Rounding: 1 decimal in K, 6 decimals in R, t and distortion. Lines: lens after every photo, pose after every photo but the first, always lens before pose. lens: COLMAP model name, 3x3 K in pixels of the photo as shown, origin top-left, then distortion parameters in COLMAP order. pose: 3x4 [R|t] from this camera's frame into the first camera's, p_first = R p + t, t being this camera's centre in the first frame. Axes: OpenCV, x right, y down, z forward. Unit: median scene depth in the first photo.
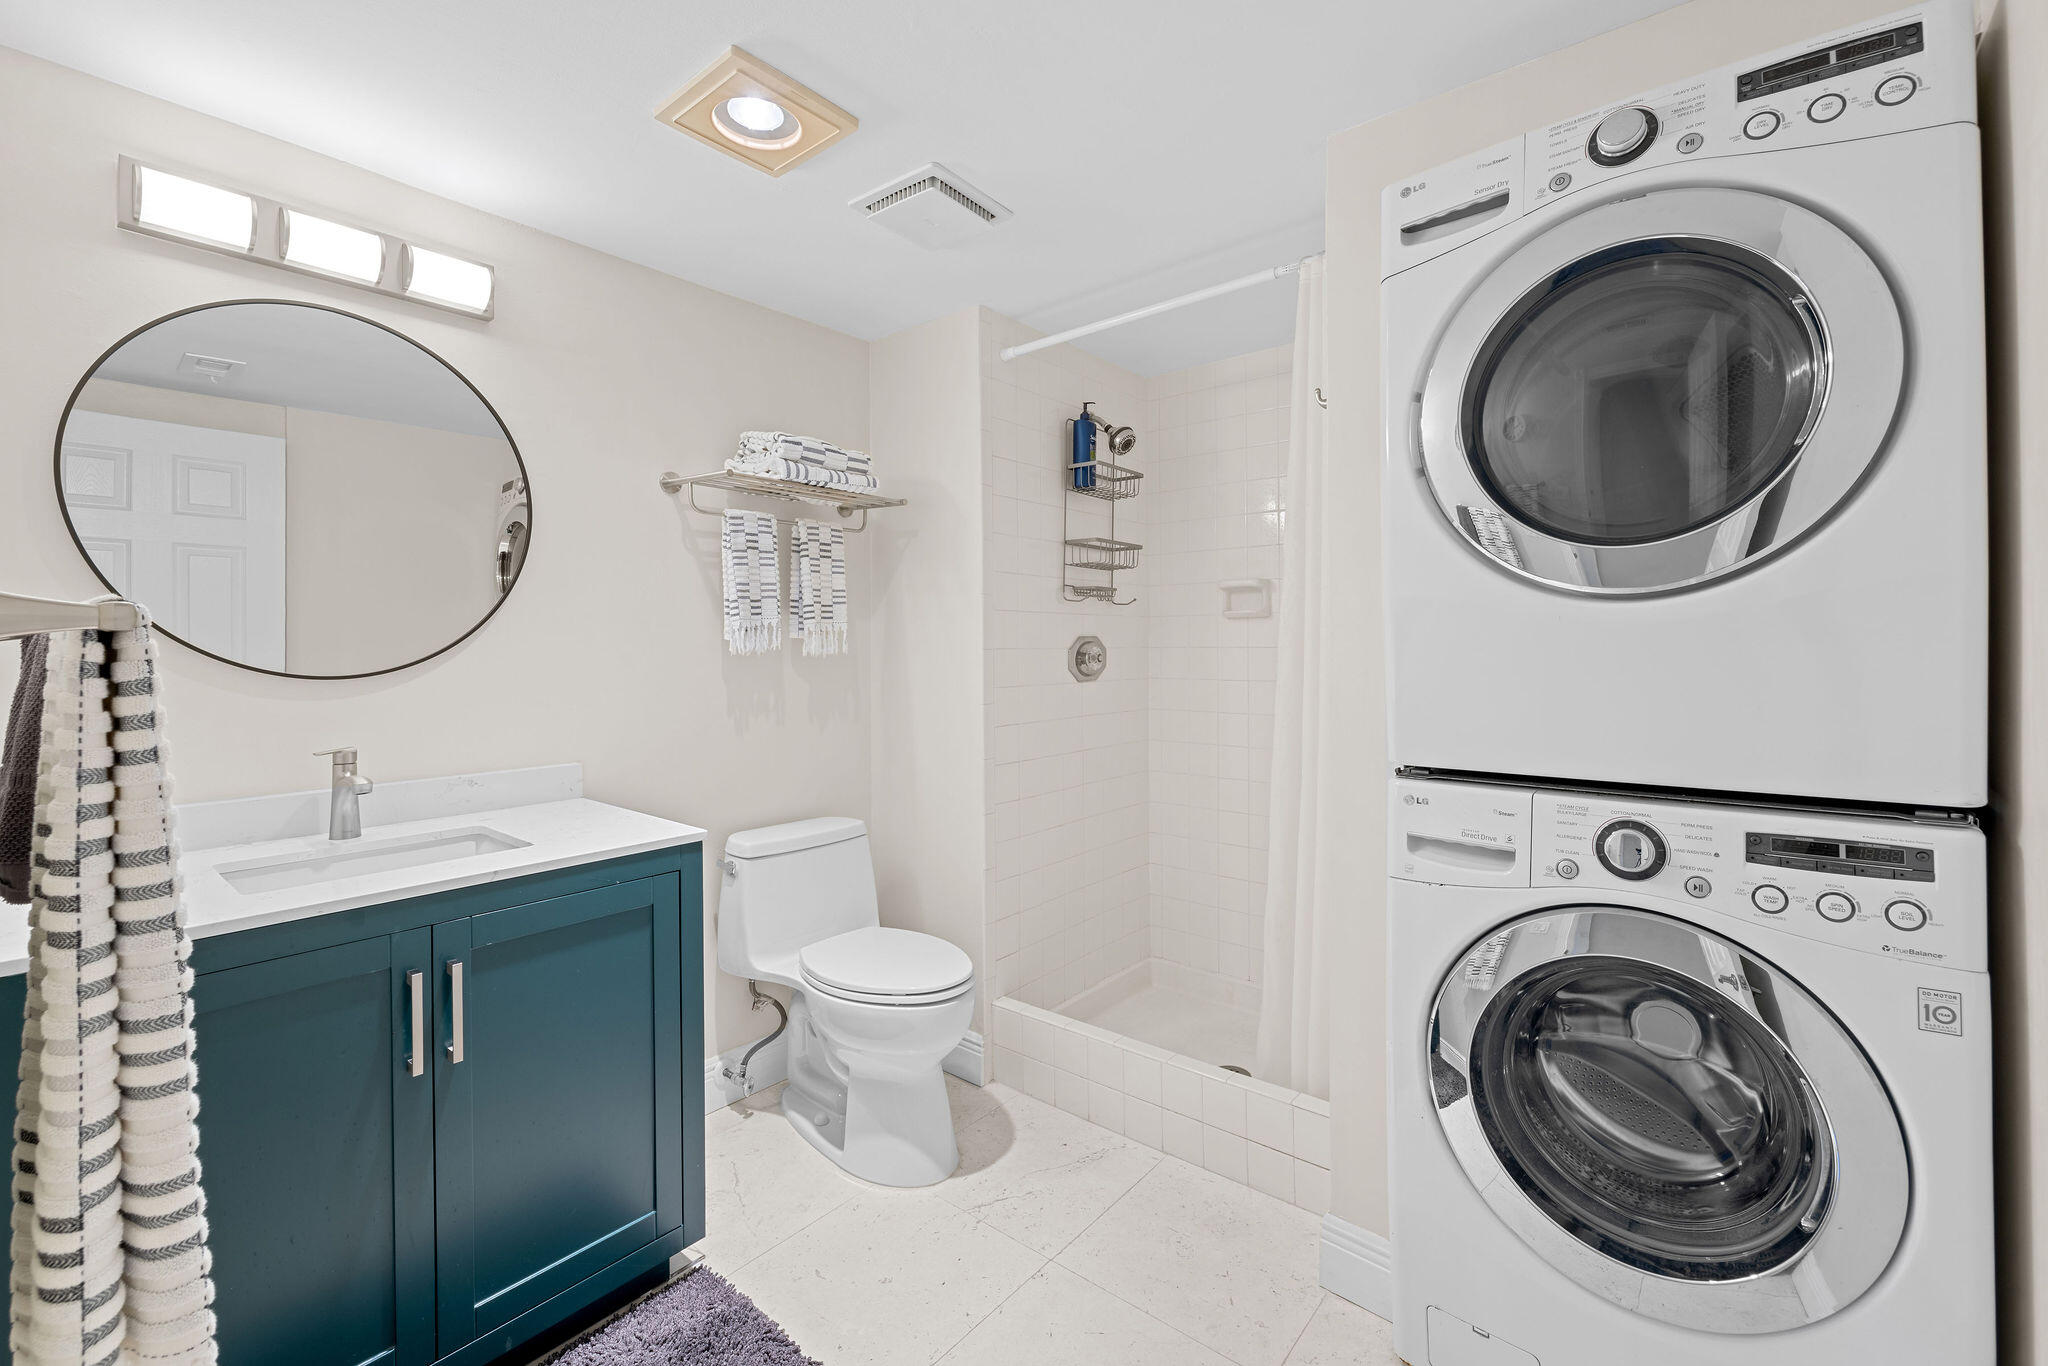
lens RADIAL K [[873.8, 0, 1018.2], [0, 873.8, 615.8], [0, 0, 1]] dist [-0.003577, -0.000221]
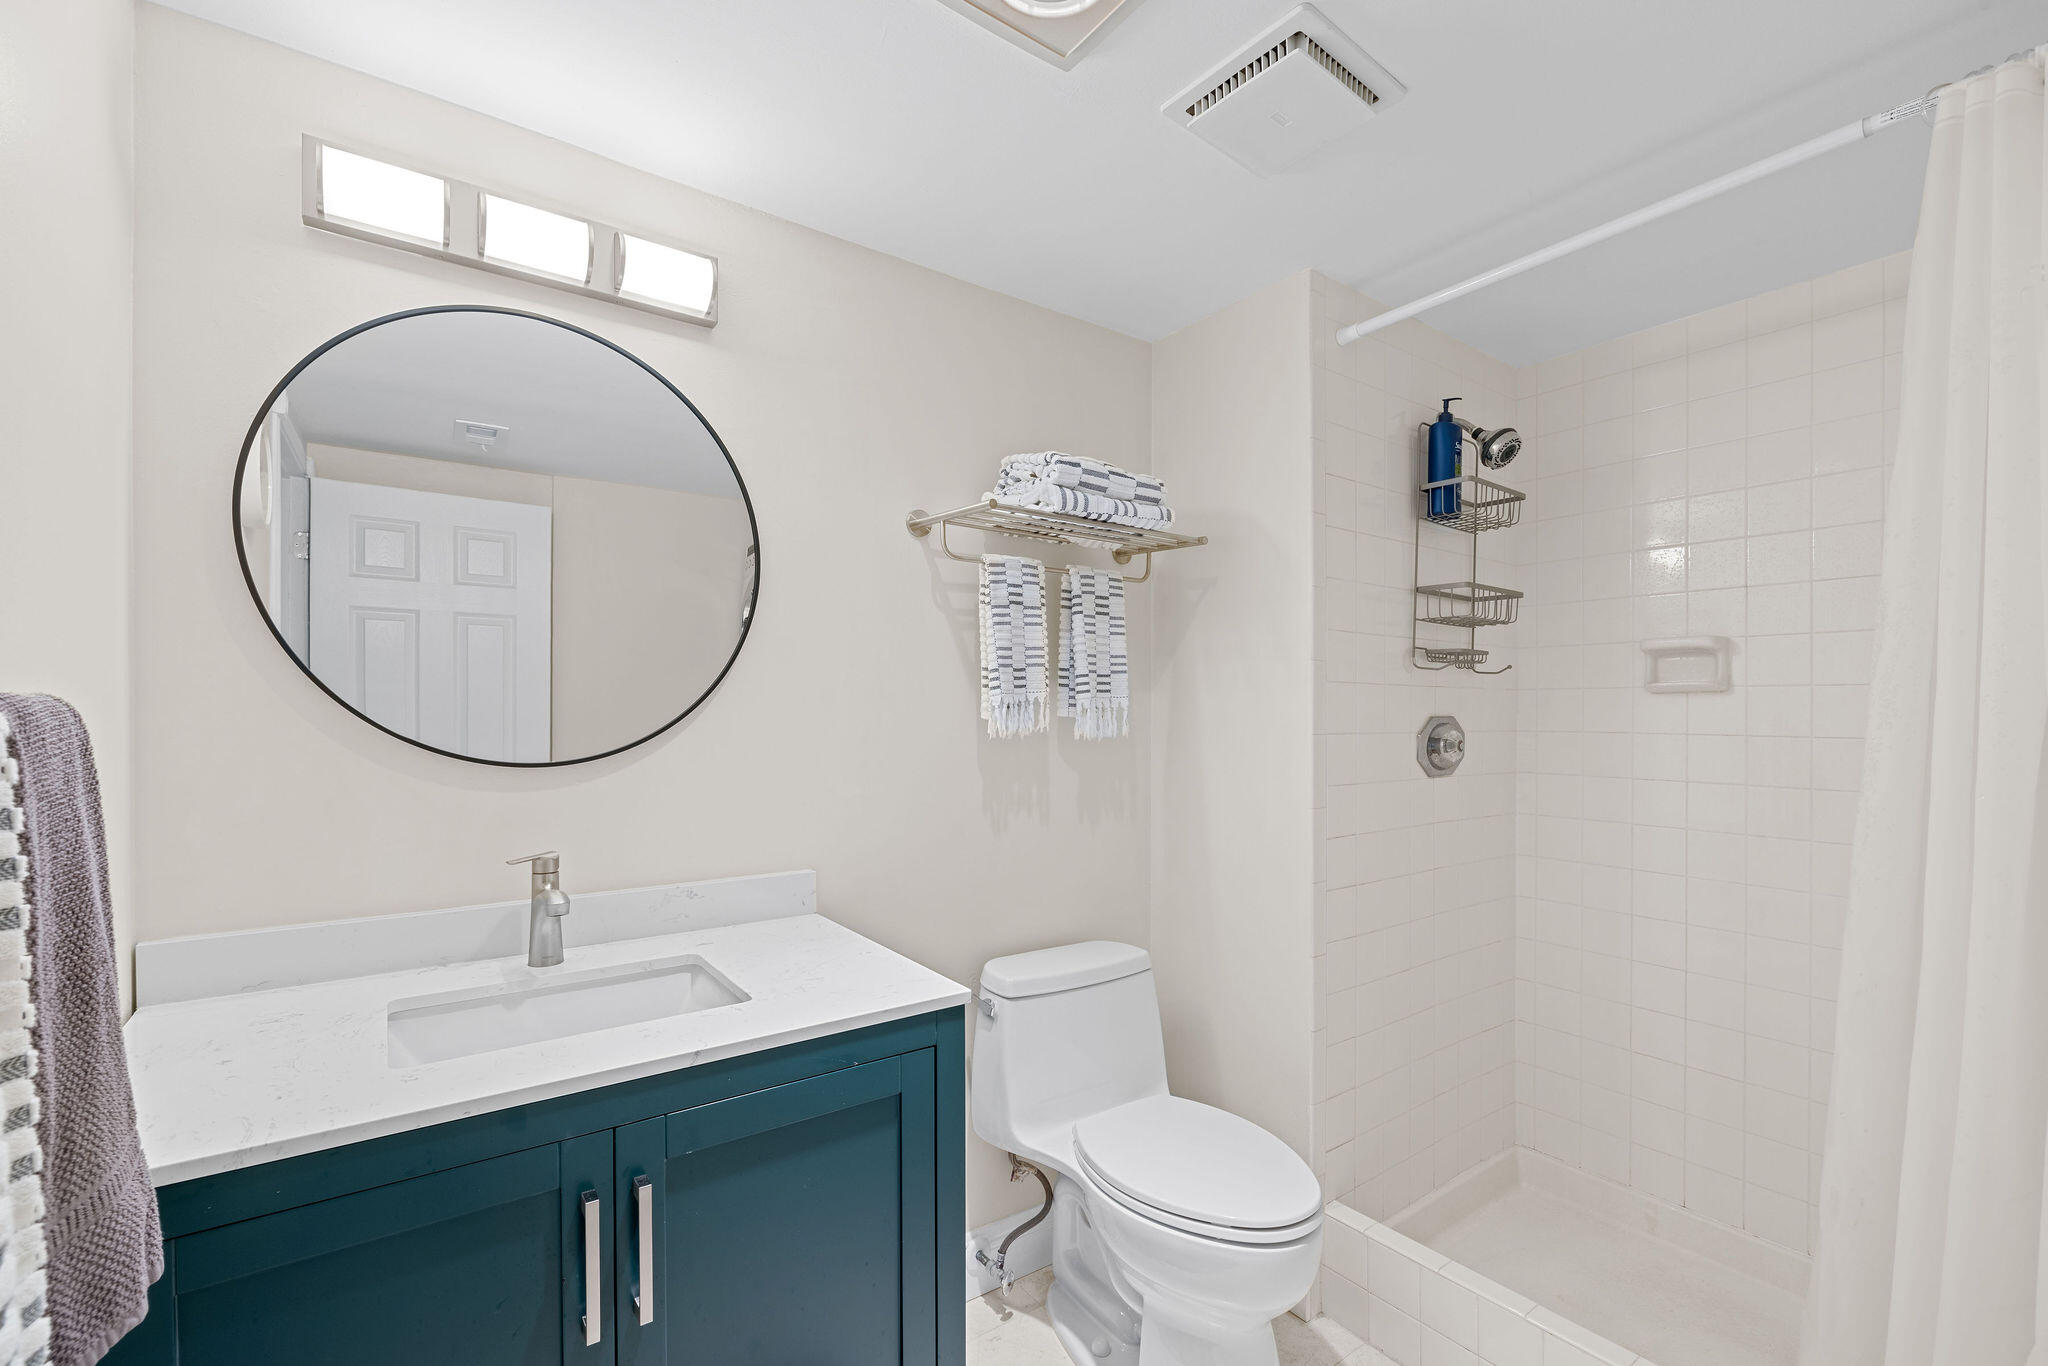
lens RADIAL K [[891.8, 0, 1018.0], [0, 891.8, 675.7], [0, 0, 1]] dist [-0.000013, 0.000030]
pose [[0.968200, 0.001347, -0.250175, -0.099776], [-0.002729, 0.999983, -0.005177, -0.007622], [0.250163, 0.005695, 0.968187, 0.218842]]
